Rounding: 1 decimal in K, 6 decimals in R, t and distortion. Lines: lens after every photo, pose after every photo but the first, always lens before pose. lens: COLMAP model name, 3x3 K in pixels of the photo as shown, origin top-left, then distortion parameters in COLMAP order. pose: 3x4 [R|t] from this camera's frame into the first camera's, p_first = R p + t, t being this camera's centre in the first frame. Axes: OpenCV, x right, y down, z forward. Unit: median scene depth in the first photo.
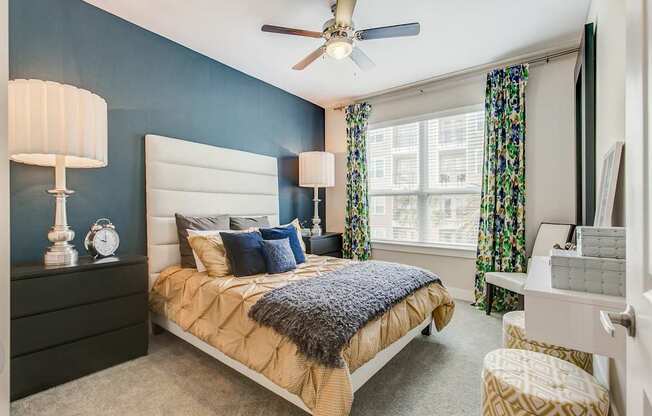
lens RADIAL K [[294.3, 0, 323.3], [0, 294.3, 207.6], [0, 0, 1]] dist [0.021058, 0.000096]
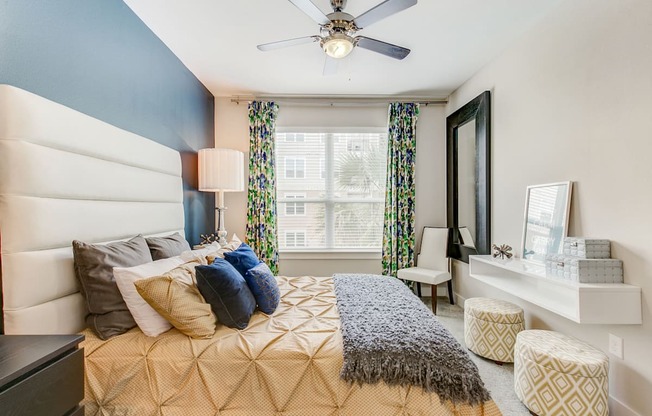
lens RADIAL K [[294.3, 0, 323.3], [0, 294.3, 207.6], [0, 0, 1]] dist [0.021058, 0.000096]
pose [[0.790630, -0.003283, 0.612286, -0.346950], [0.003080, 0.999994, 0.001385, -0.030788], [-0.612287, 0.000791, 0.790635, 0.202158]]
